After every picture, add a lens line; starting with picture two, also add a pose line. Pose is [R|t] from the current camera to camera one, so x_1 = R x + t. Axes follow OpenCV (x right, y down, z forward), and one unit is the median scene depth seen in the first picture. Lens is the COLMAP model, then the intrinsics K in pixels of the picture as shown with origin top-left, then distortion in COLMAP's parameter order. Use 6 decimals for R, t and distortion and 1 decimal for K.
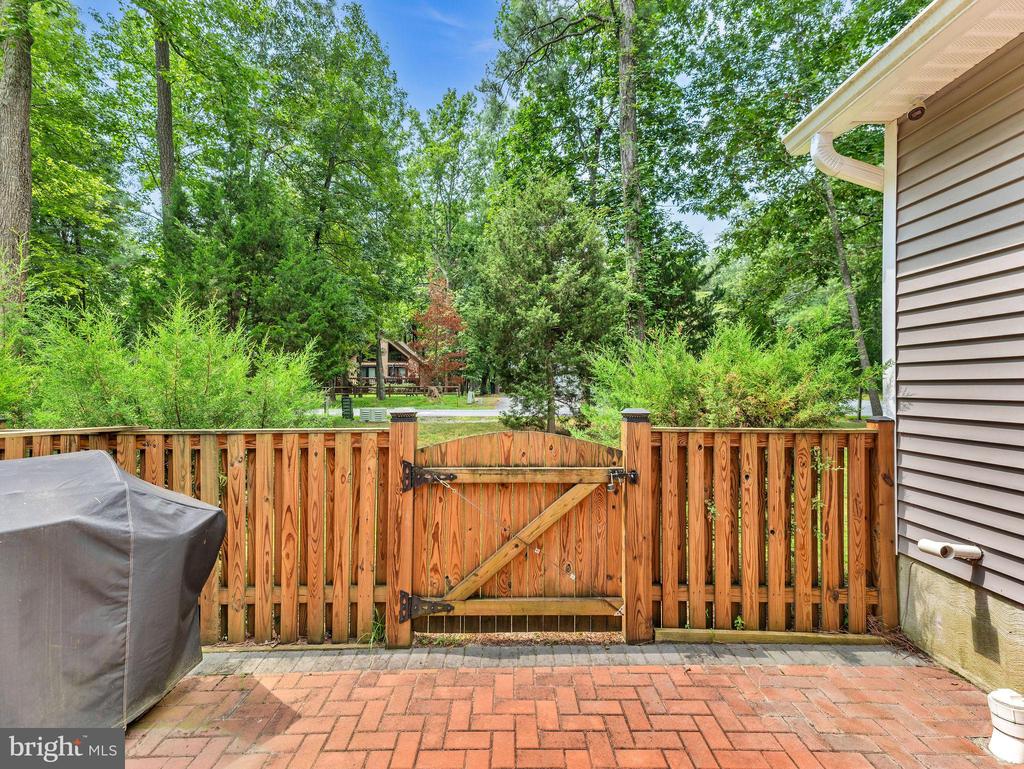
lens RADIAL K [[475.7, 0, 508.5], [0, 475.7, 385.9], [0, 0, 1]] dist [0.031656, 0.001689]
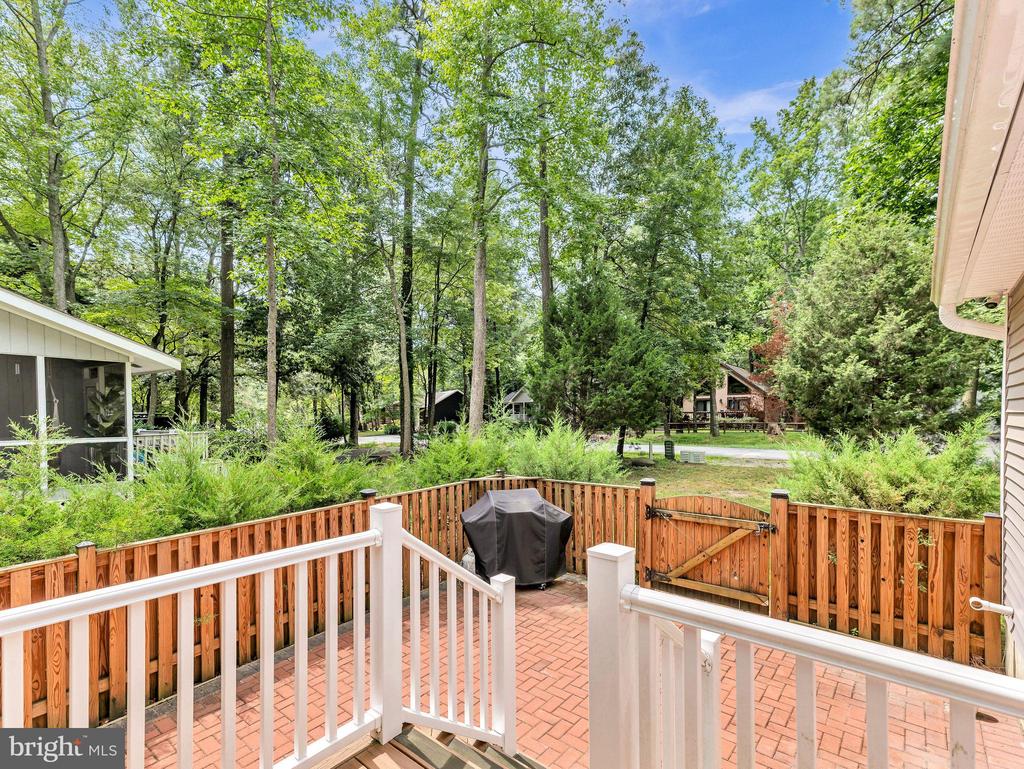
lens RADIAL K [[475.7, 0, 502.1], [0, 475.7, 422.1], [0, 0, 1]] dist [0.031656, 0.001689]
pose [[0.765397, 0.002014, -0.643555, 0.619079], [0.006266, 0.999924, 0.010582, -0.222089], [0.643528, -0.012132, 0.765327, -0.965031]]
